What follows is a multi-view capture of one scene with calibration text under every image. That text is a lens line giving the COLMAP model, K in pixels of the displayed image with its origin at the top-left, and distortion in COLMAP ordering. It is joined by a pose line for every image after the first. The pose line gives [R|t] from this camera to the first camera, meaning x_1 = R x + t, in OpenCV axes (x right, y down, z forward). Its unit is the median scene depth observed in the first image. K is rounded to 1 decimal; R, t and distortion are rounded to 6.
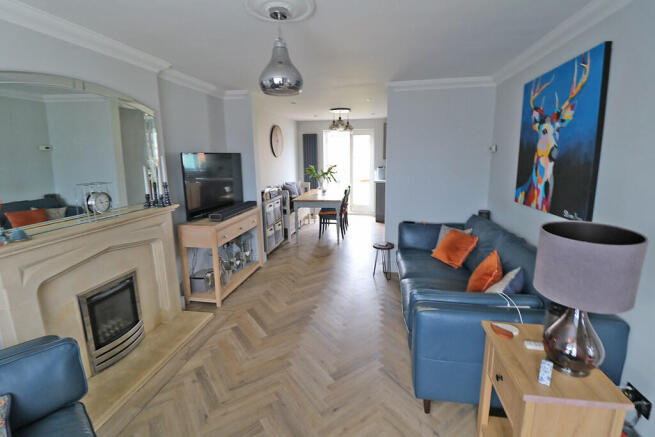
lens RADIAL K [[305.8, 0, 331.3], [0, 305.8, 213.9], [0, 0, 1]] dist [-0.012523, -0.001340]
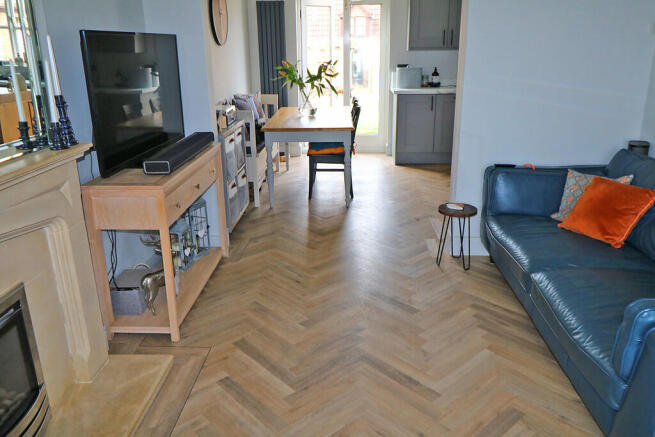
lens RADIAL K [[515.9, 0, 326.8], [0, 515.9, 218.2], [0, 0, 1]] dist [0.013155, 0.000821]
pose [[0.991717, -0.038724, 0.122462, -0.191331], [0.022430, 0.991031, 0.131739, -0.009879], [-0.126465, -0.127901, 0.983691, 0.117743]]
